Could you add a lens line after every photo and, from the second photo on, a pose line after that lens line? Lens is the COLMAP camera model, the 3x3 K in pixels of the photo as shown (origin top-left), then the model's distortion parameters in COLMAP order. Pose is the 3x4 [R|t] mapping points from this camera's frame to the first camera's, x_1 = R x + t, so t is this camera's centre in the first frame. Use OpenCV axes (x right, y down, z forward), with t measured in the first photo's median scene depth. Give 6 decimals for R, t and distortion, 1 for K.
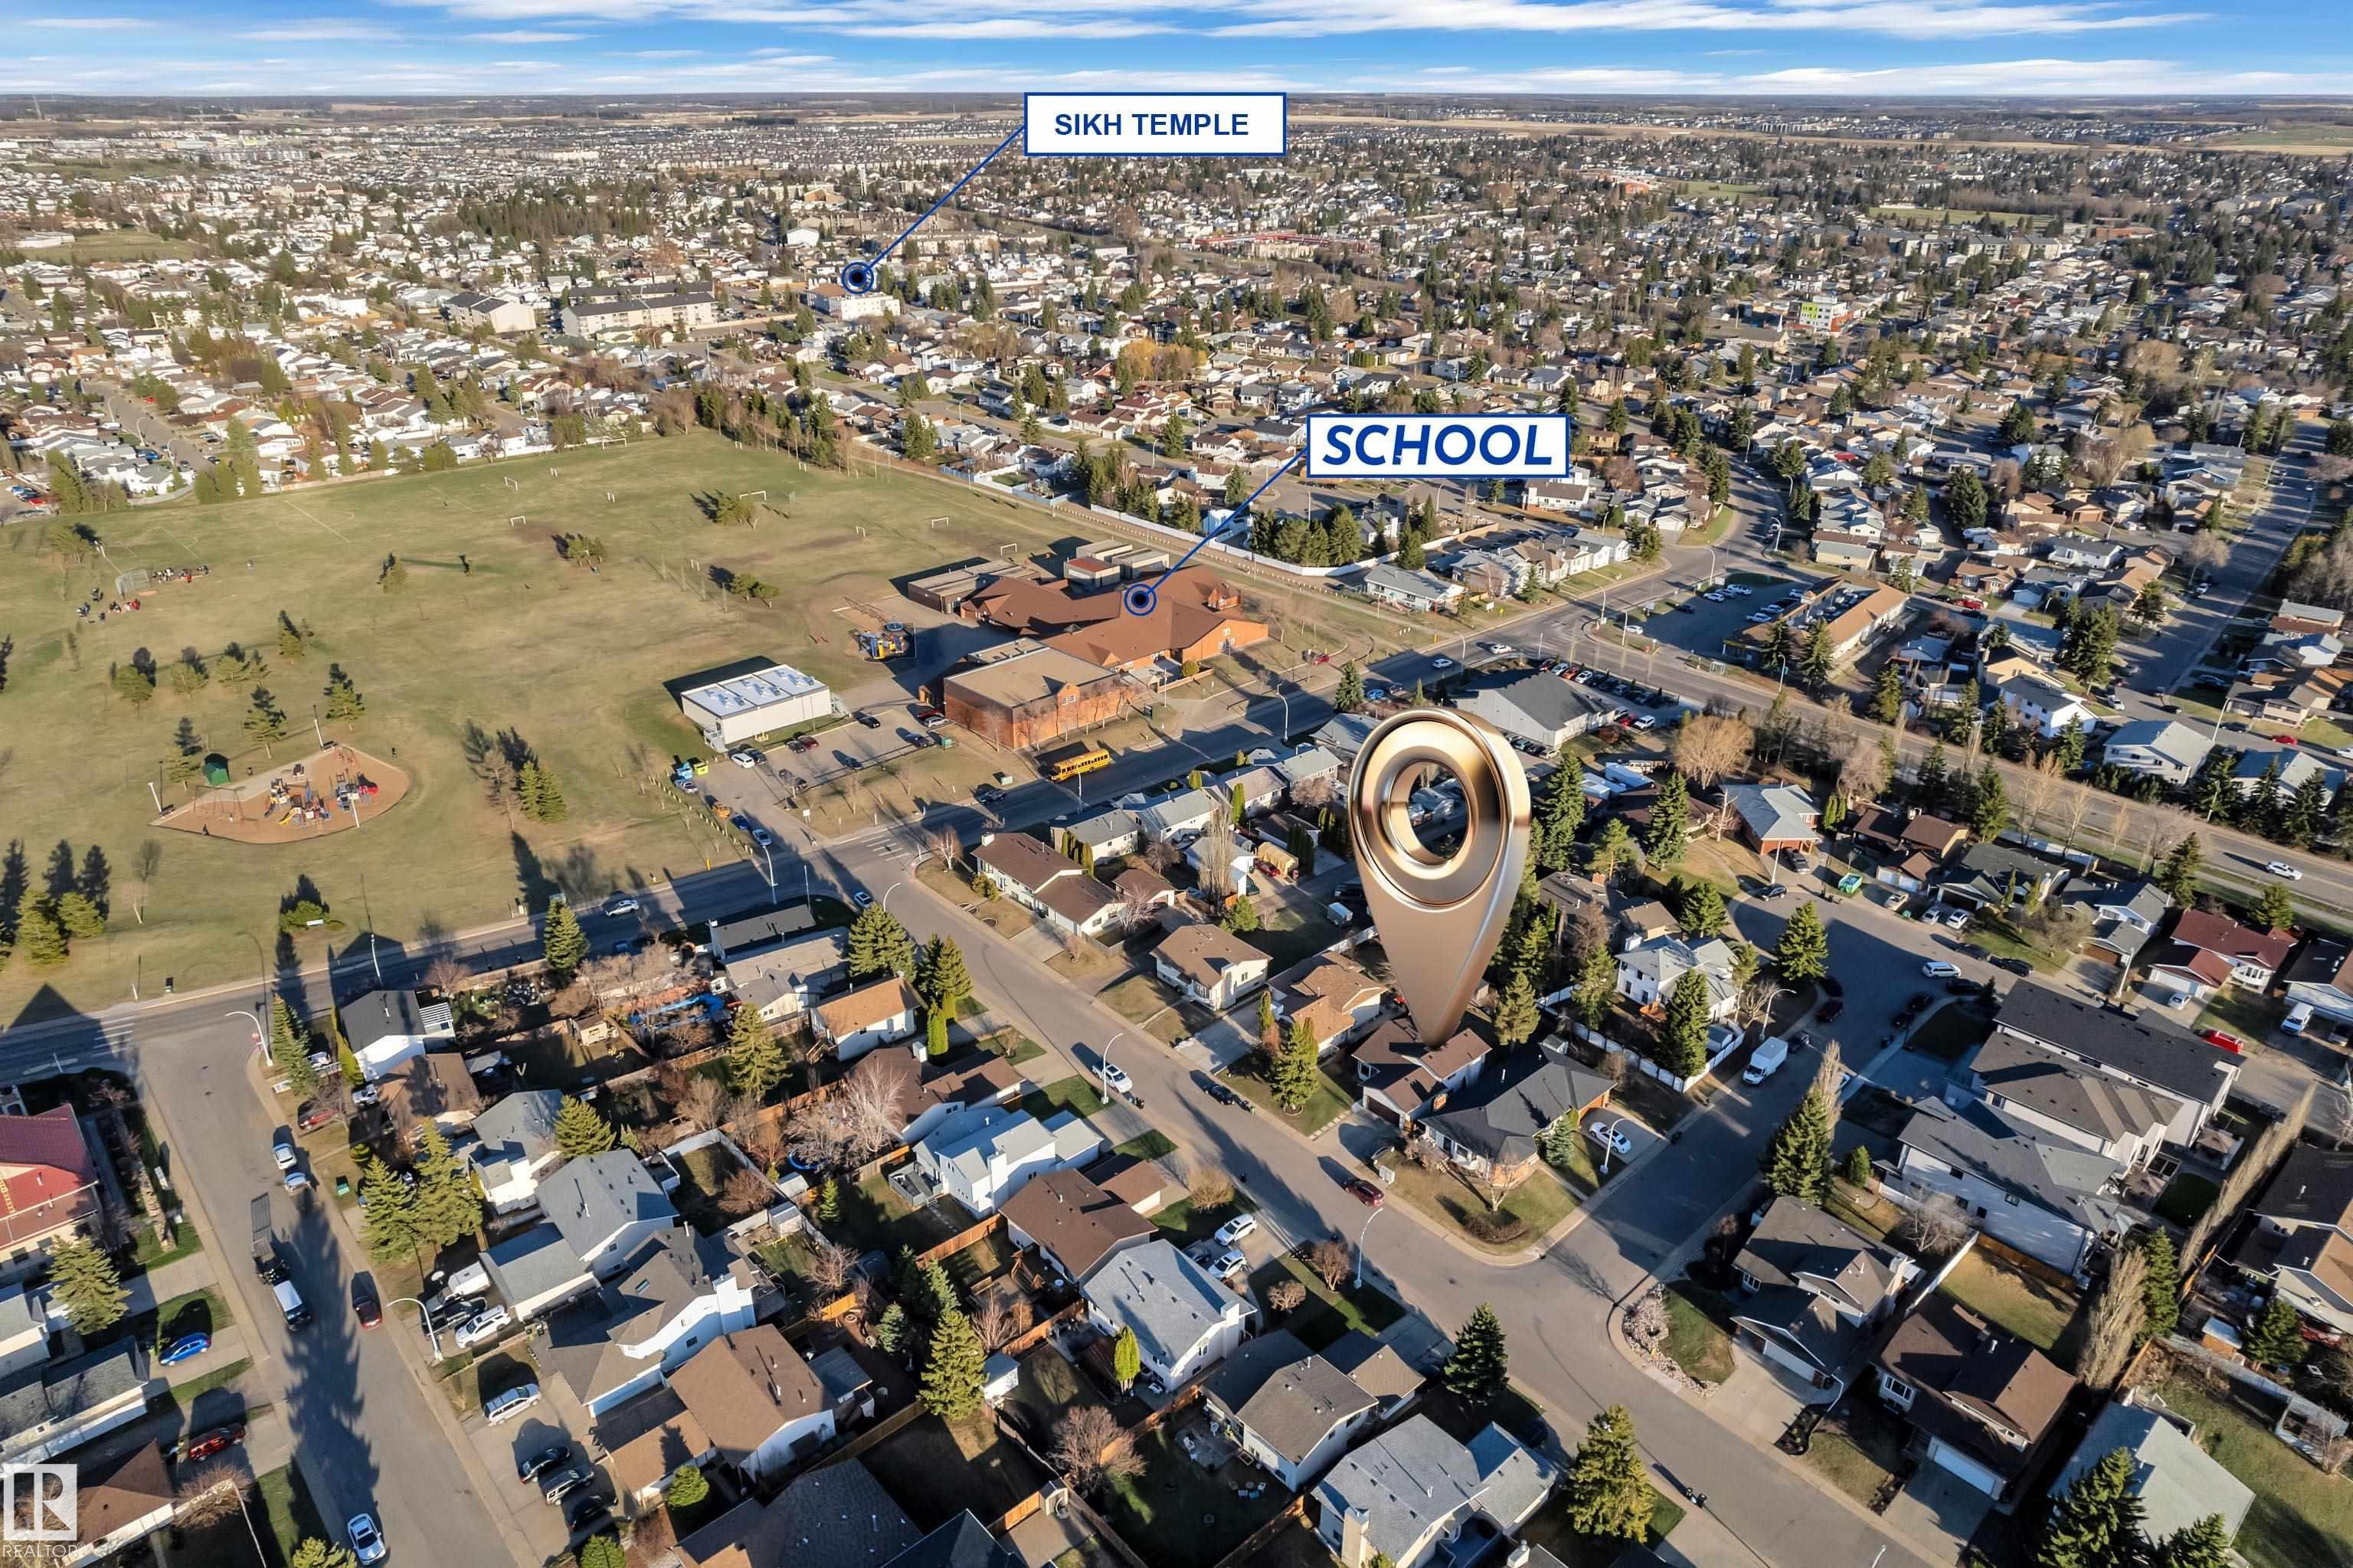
lens RADIAL K [[1503.3, 0, 1173.6], [0, 1503.3, 792.6], [0, 0, 1]] dist [-0.069548, 0.062375]
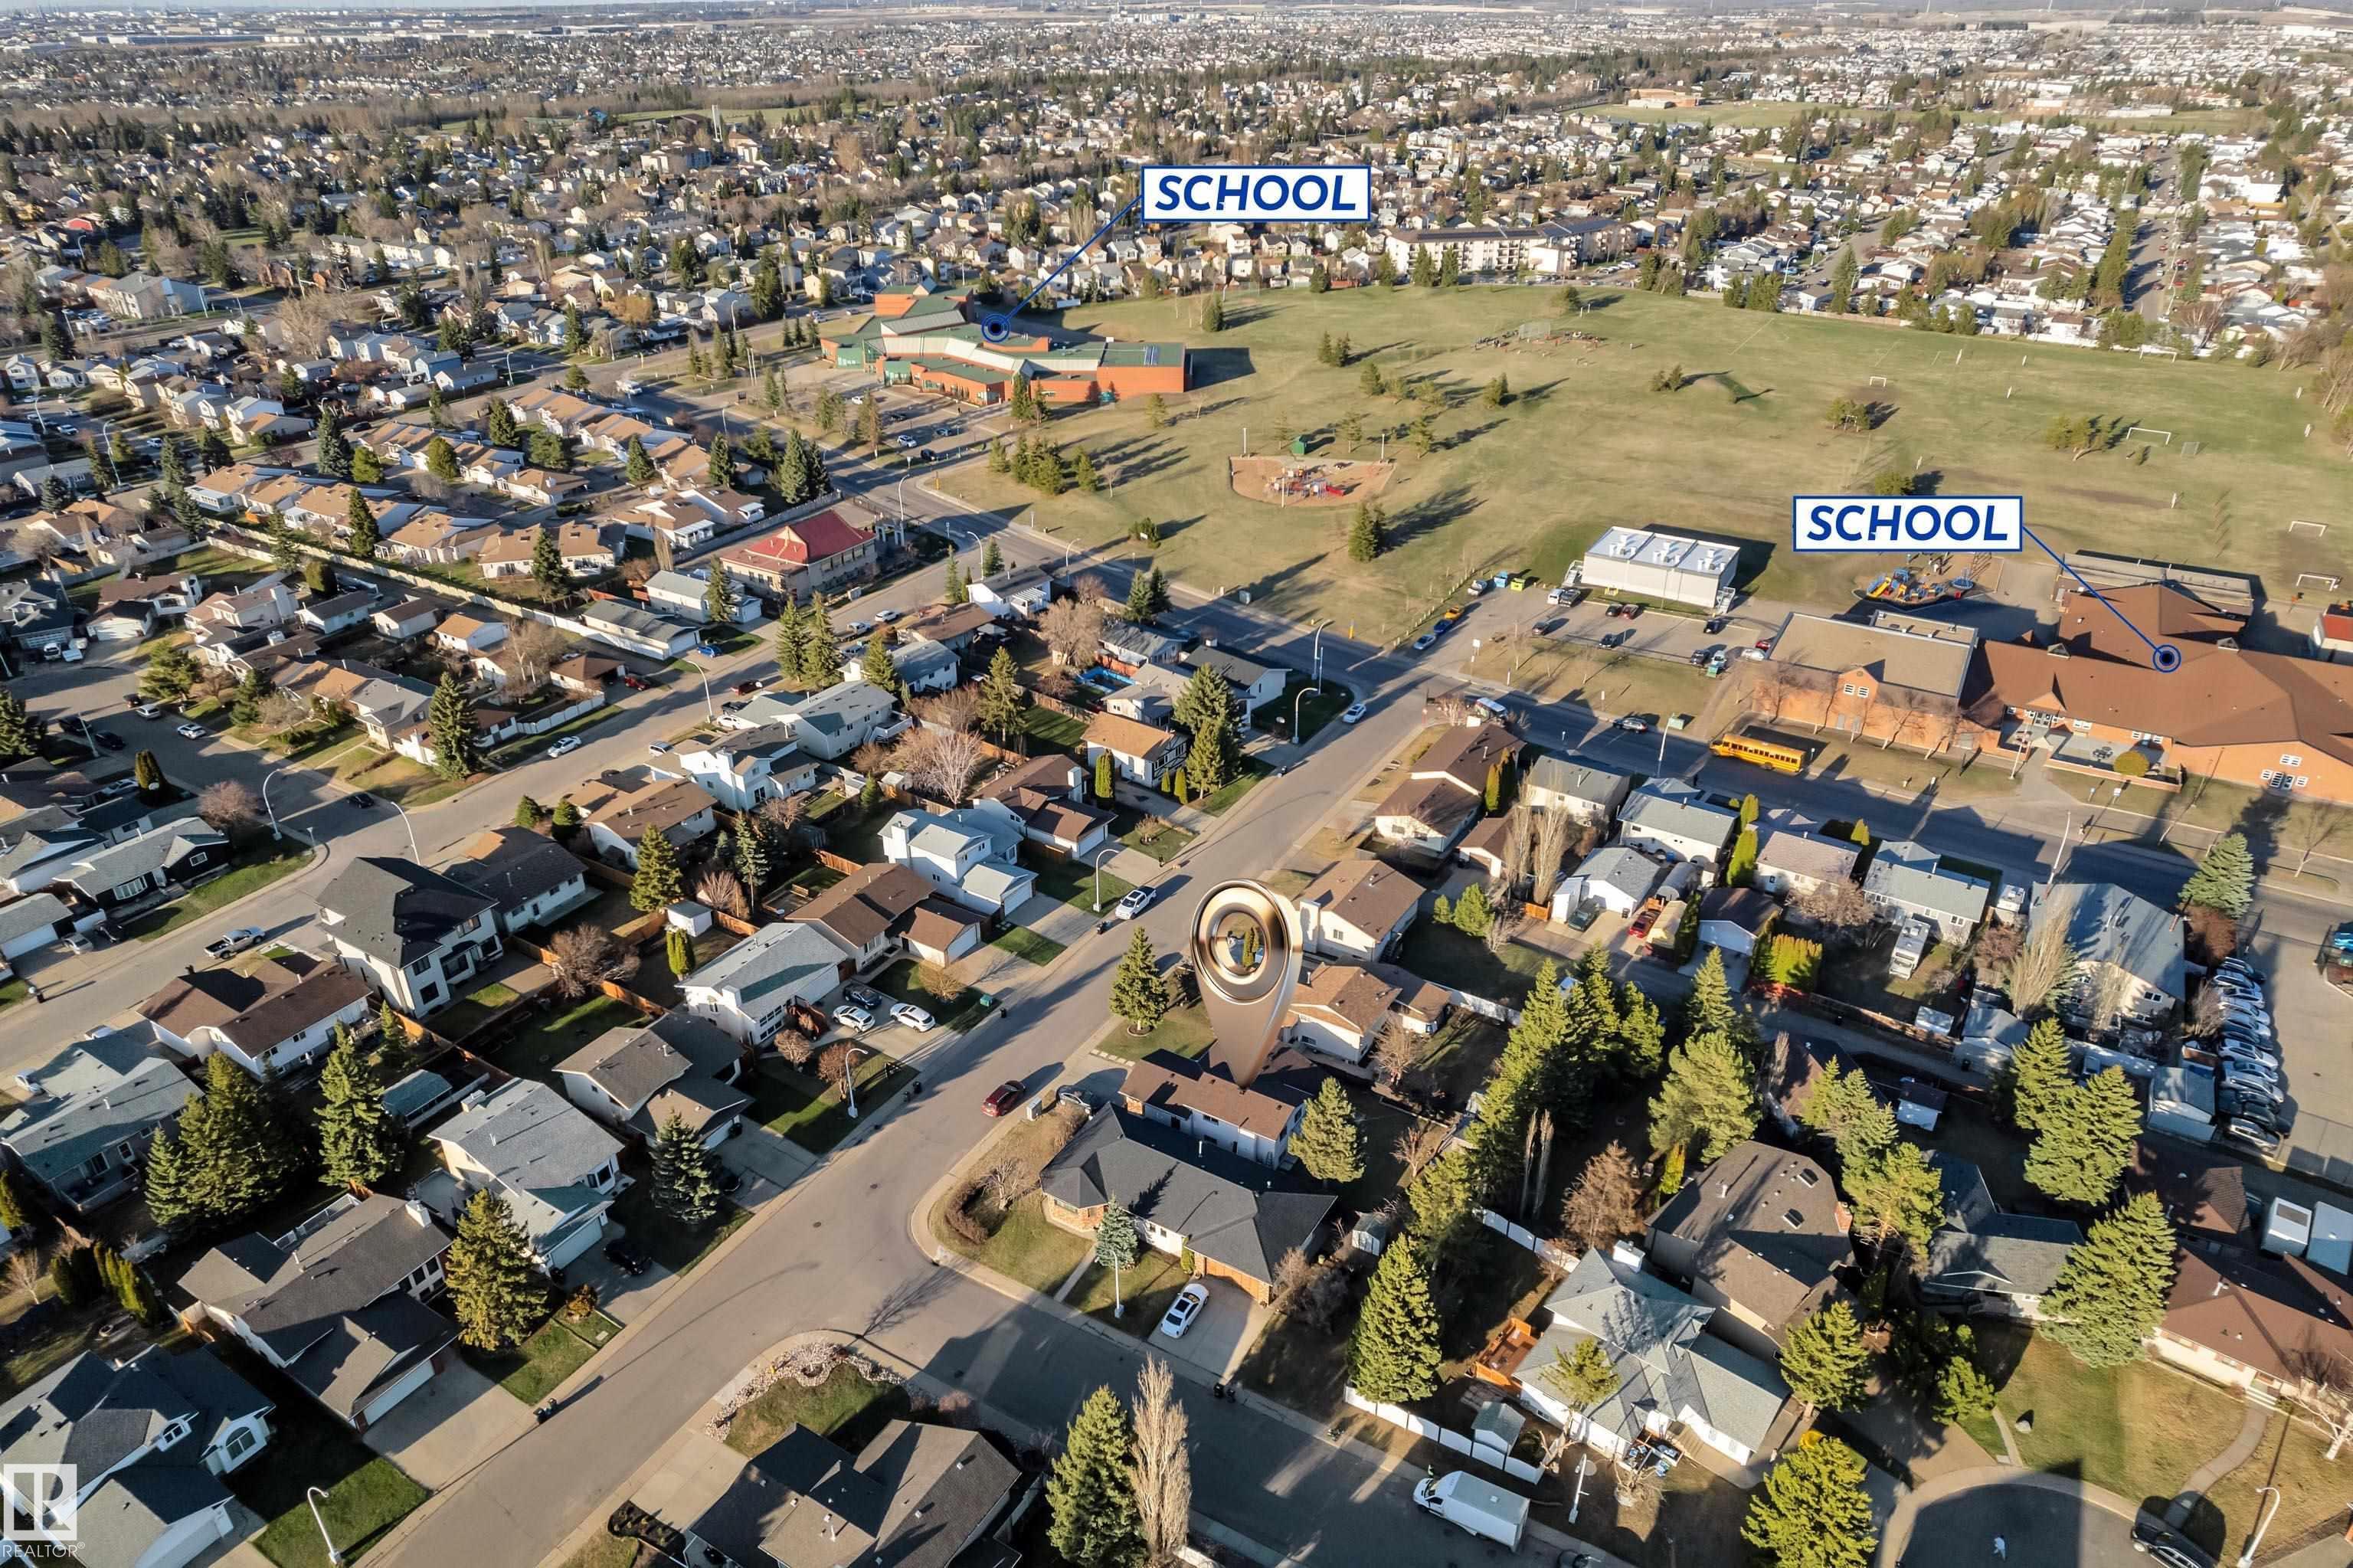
lens RADIAL K [[1503.3, 0, 1173.6], [0, 1503.3, 792.6], [0, 0, 1]] dist [-0.069548, 0.062375]
pose [[0.277923, 0.456476, -0.845215, 0.532275], [-0.408660, 0.852472, 0.326020, -0.133620], [0.869342, 0.254797, 0.423465, 0.453638]]
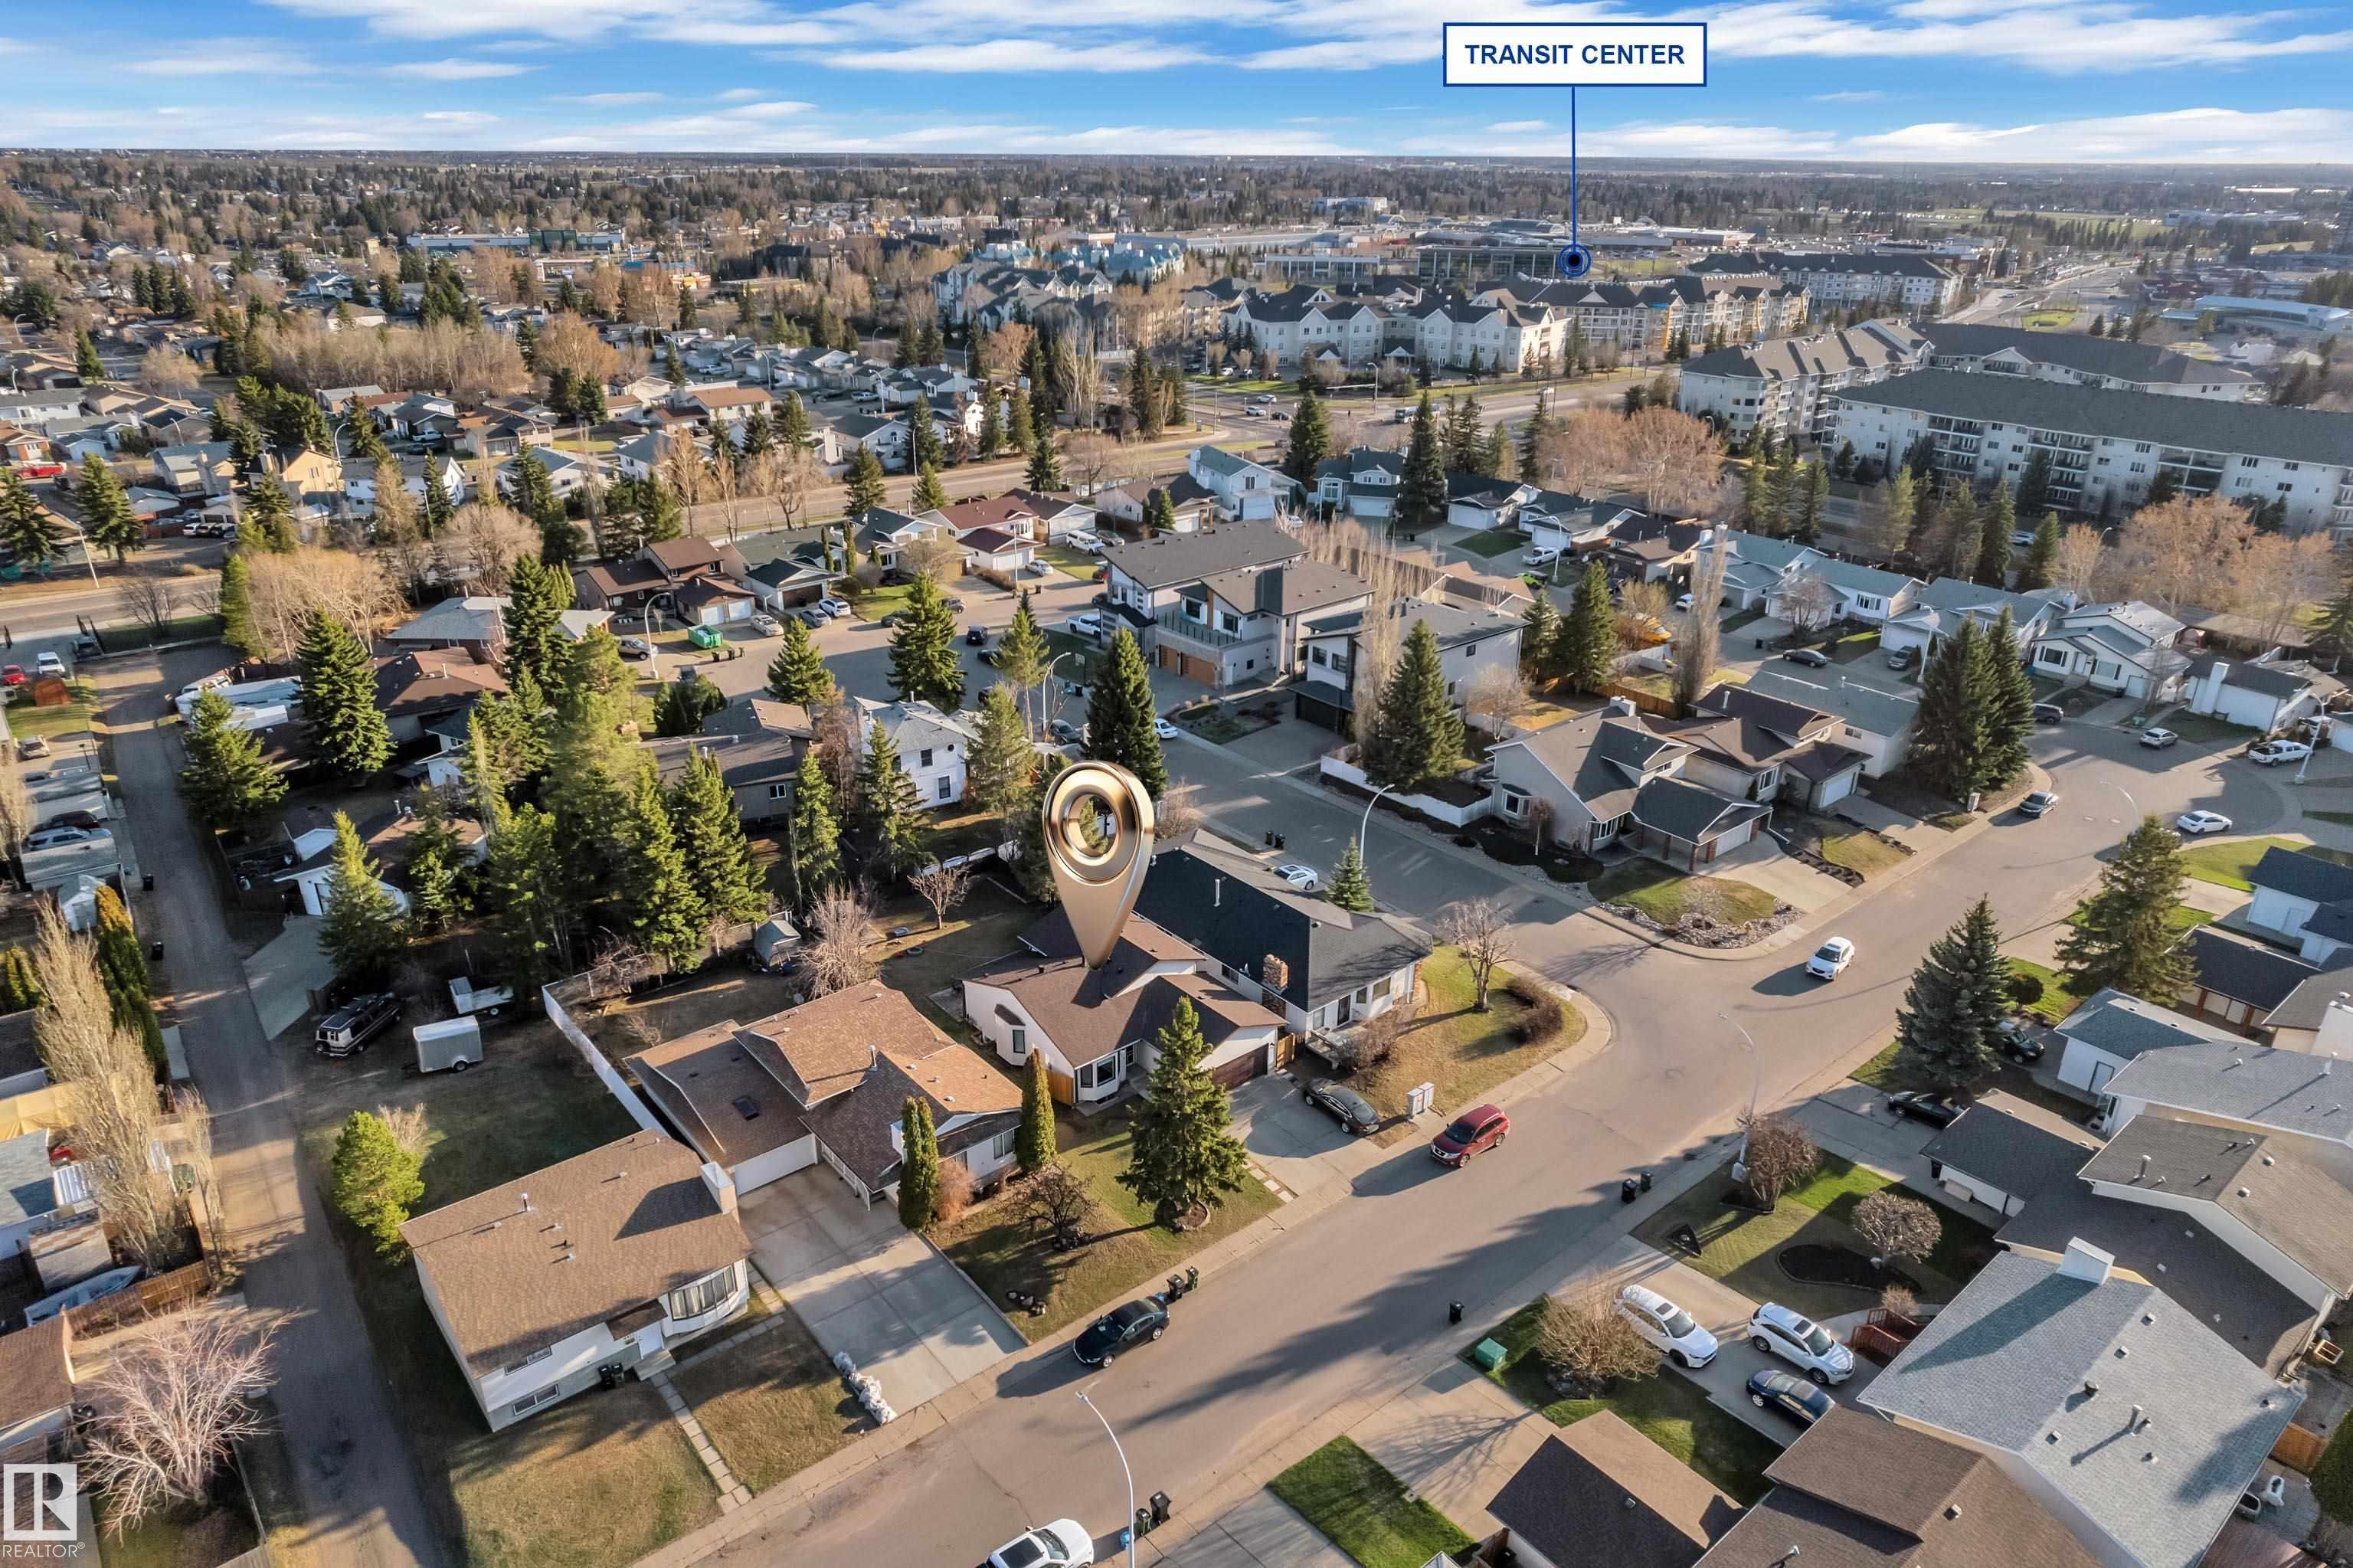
lens RADIAL K [[1503.3, 0, 1173.6], [0, 1503.3, 792.6], [0, 0, 1]] dist [-0.069548, 0.062375]
pose [[0.041065, -0.398694, 0.916164, -0.185561], [0.423361, 0.837500, 0.345484, -0.024283], [-0.905030, 0.373681, 0.203183, 0.633315]]
